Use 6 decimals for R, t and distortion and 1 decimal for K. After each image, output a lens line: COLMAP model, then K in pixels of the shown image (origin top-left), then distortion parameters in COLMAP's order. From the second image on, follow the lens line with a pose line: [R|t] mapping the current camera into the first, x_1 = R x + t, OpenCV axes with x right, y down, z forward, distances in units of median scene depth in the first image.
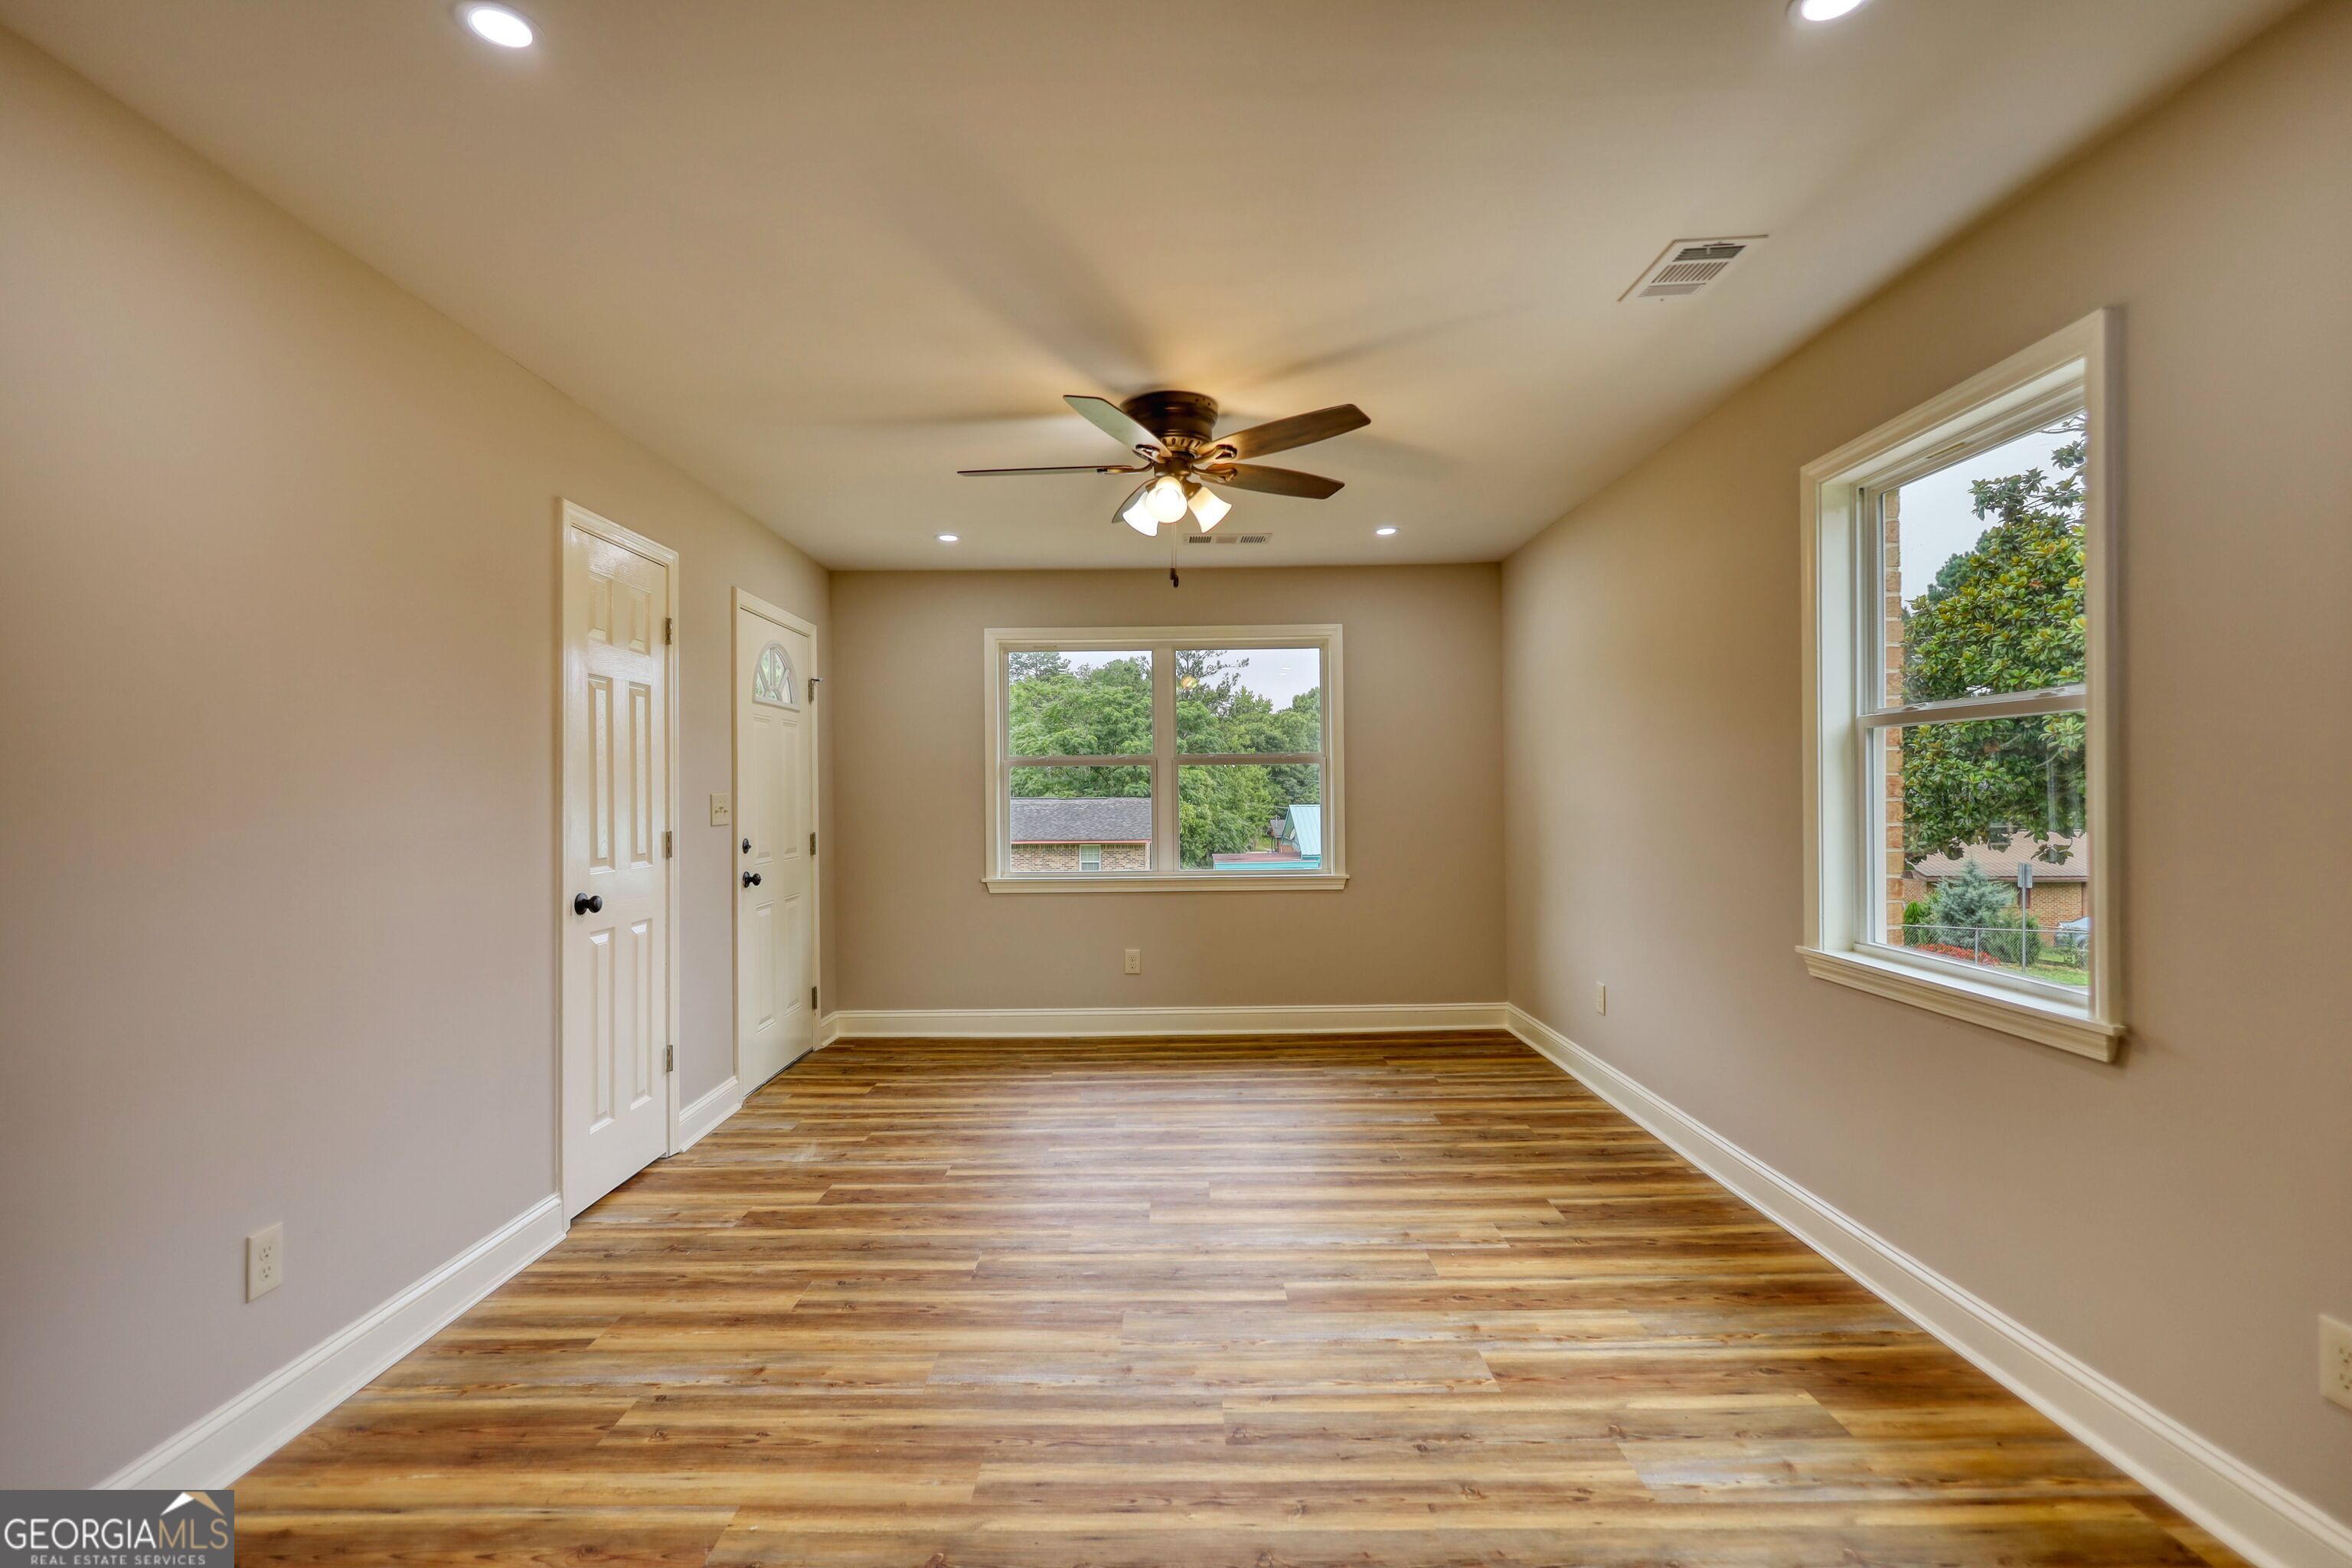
lens RADIAL K [[1102.3, 0, 1172.8], [0, 1102.3, 790.9], [0, 0, 1]] dist [0.001114, 0.000744]
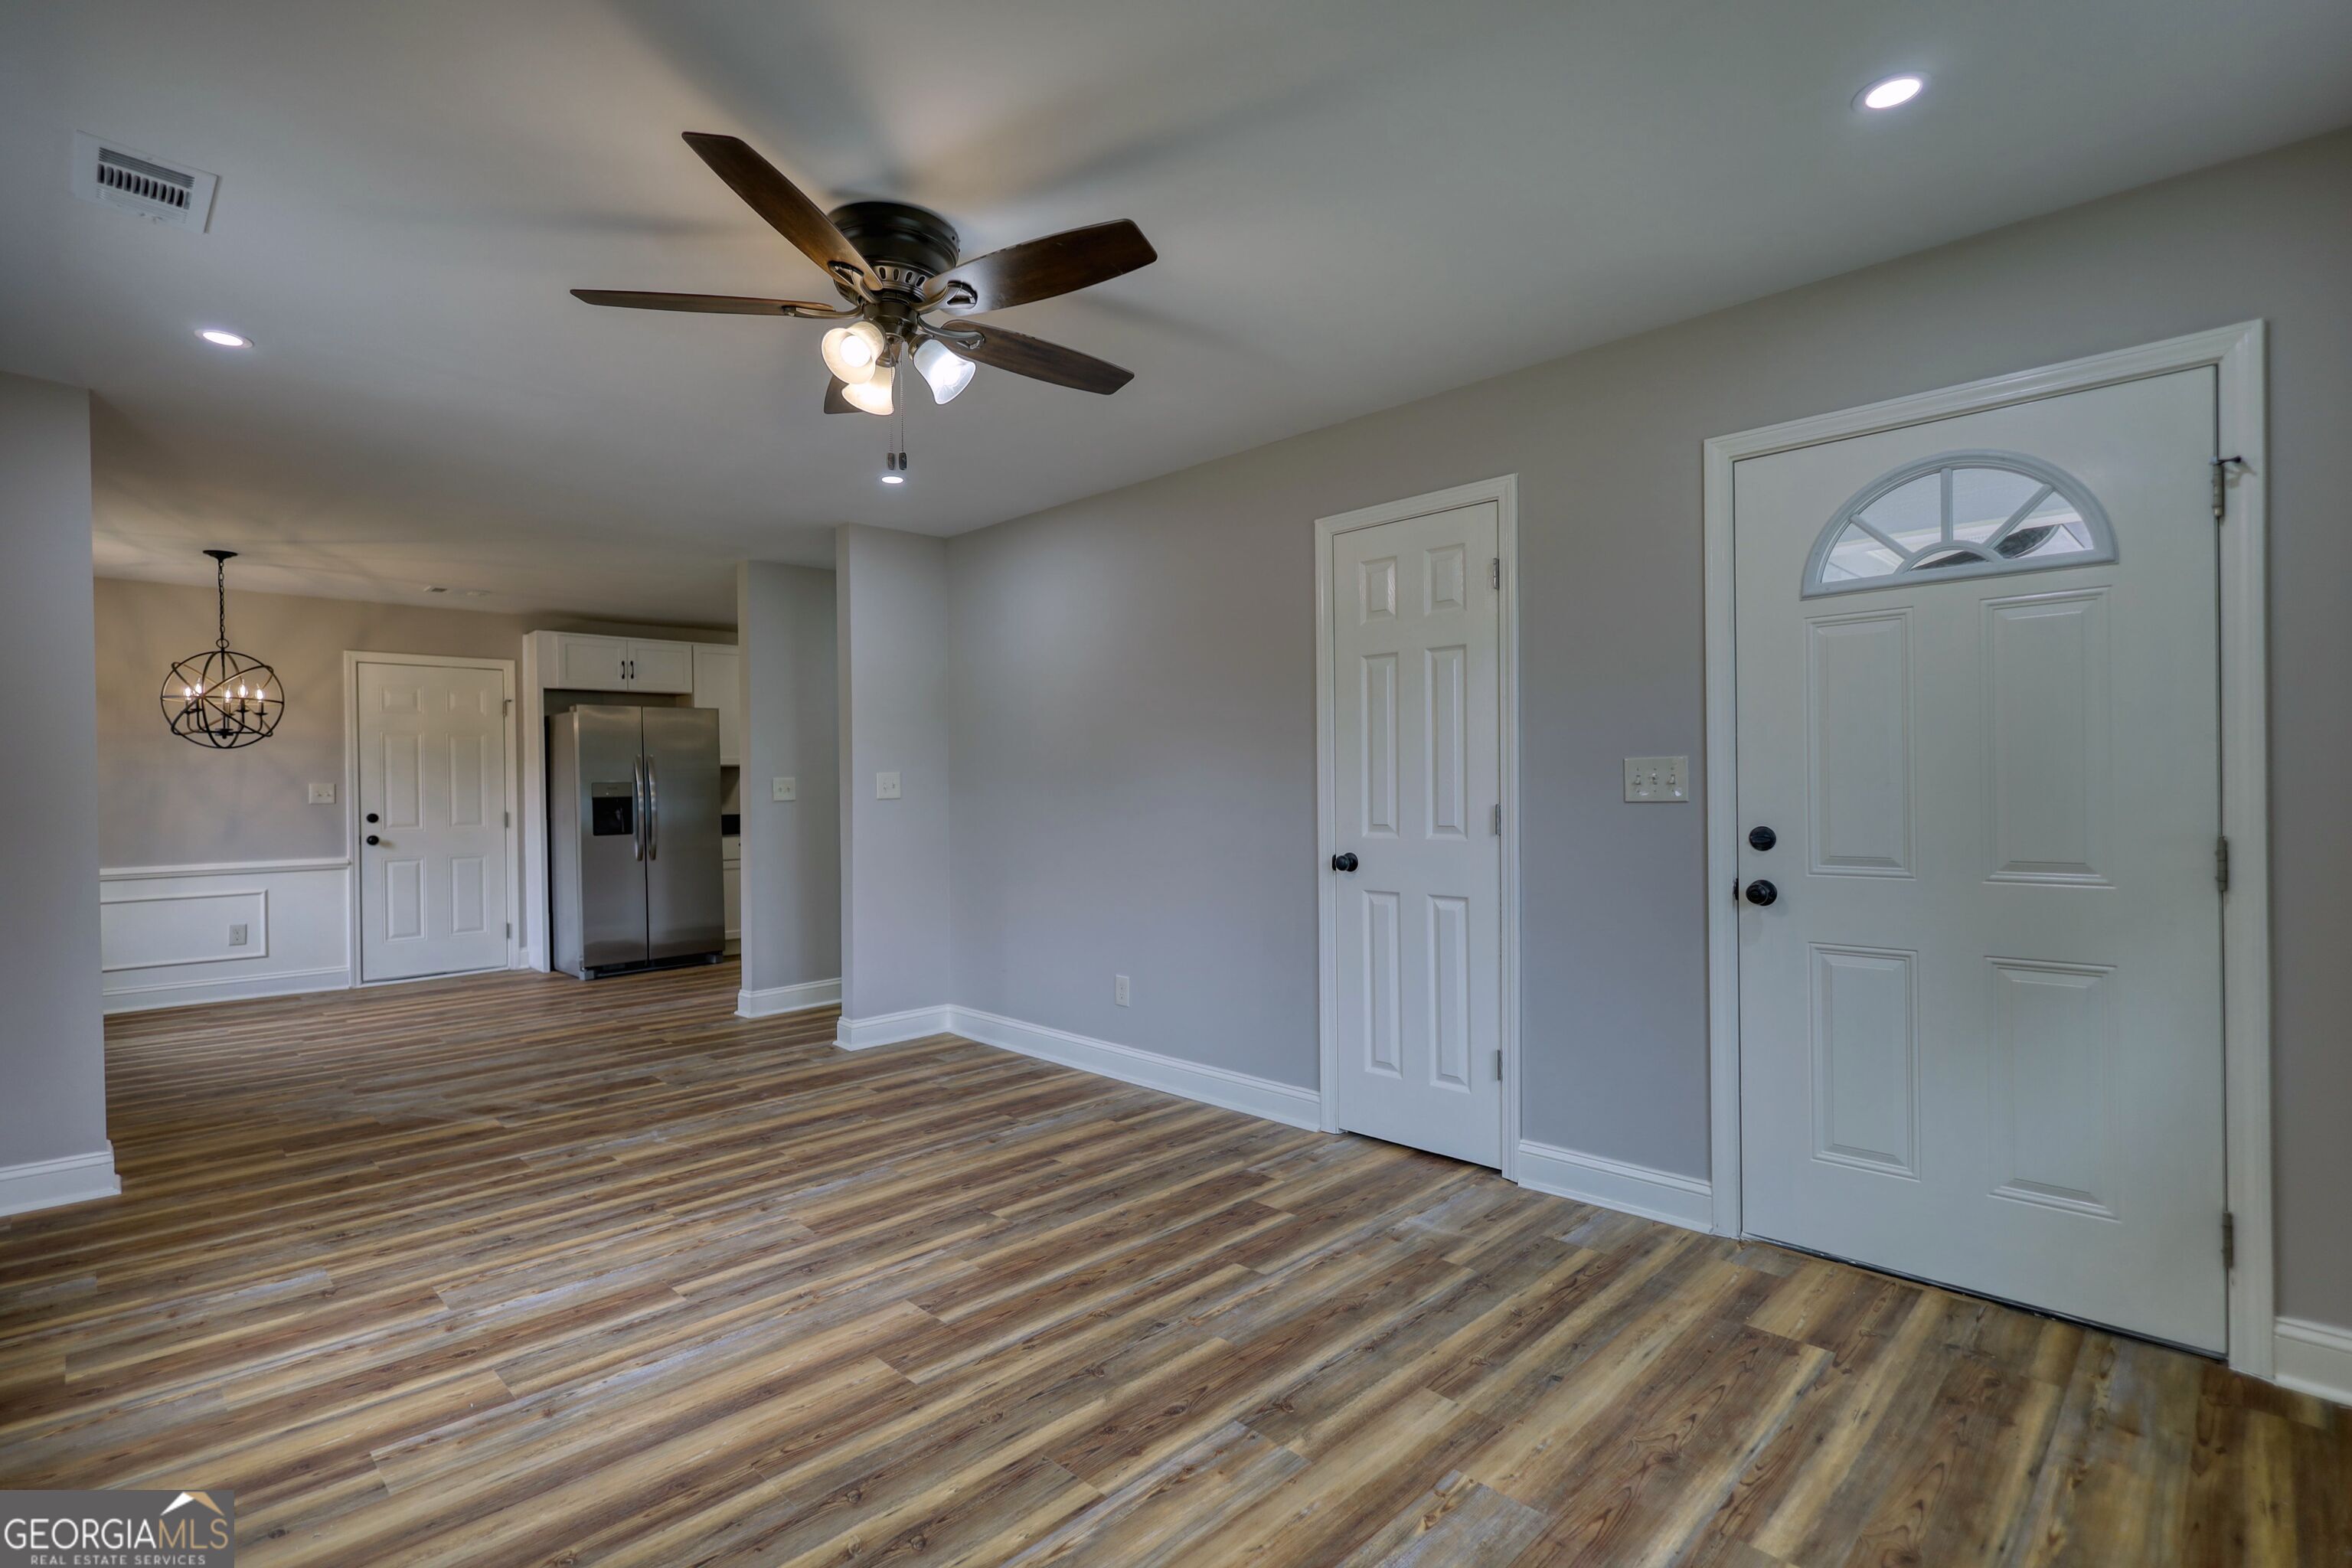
lens RADIAL K [[1102.3, 0, 1166.5], [0, 1102.3, 787.5], [0, 0, 1]] dist [0.001114, 0.000744]
pose [[-0.708107, 0.011745, -0.706007, 0.435242], [0.016014, 0.999872, 0.000572, 0.024279], [0.705924, -0.010900, -0.708204, 1.829474]]
